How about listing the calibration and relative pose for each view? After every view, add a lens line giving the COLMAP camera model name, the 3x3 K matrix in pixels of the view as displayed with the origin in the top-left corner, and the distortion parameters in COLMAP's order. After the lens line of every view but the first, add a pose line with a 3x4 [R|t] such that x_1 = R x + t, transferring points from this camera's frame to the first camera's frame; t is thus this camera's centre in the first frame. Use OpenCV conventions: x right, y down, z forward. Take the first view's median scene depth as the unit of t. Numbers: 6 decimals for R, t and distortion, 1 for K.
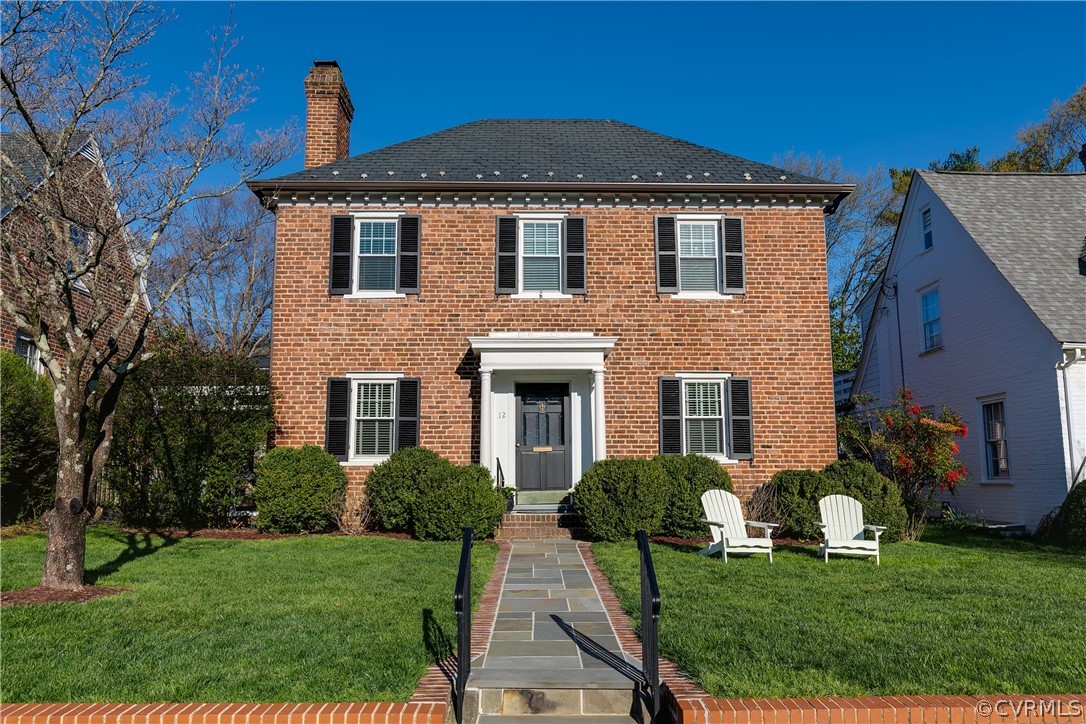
lens RADIAL K [[839.9, 0, 529.9], [0, 839.9, 337.1], [0, 0, 1]] dist [-0.004779, -0.000048]
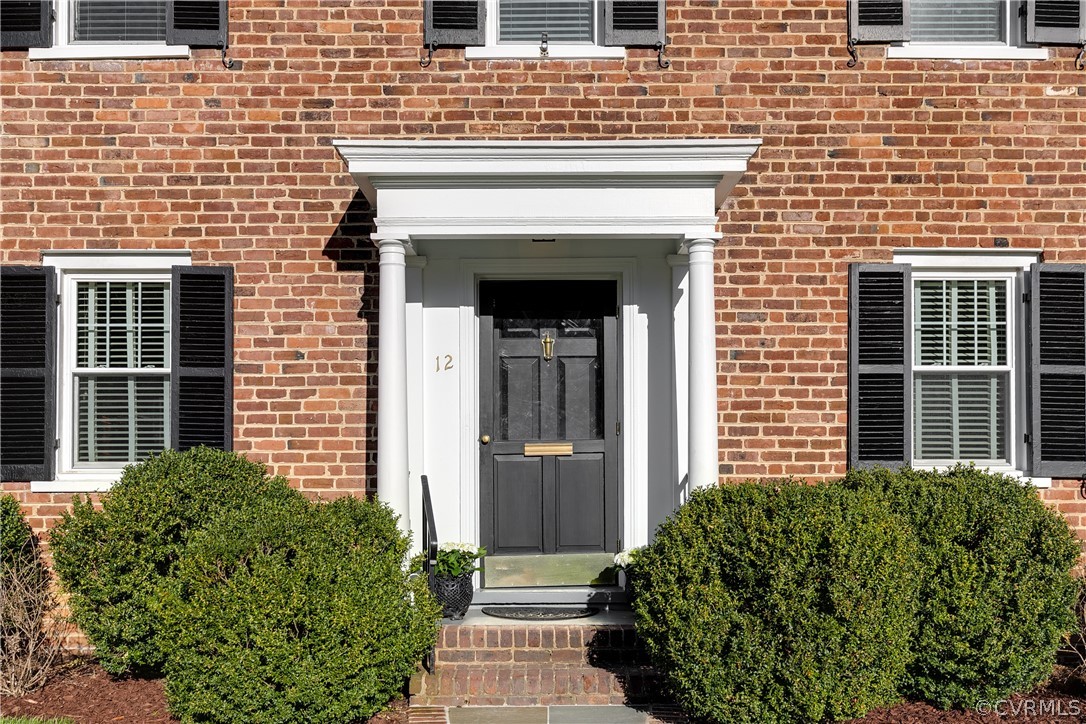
lens RADIAL K [[1080.7, 0, 543.5], [0, 1080.7, 364.1], [0, 0, 1]] dist [-0.007209, 0.000000]
pose [[0.999988, 0.000315, -0.004912, 0.015154], [0.000080, 0.996778, 0.080213, 0.053292], [0.004922, -0.080212, 0.996766, 0.501297]]
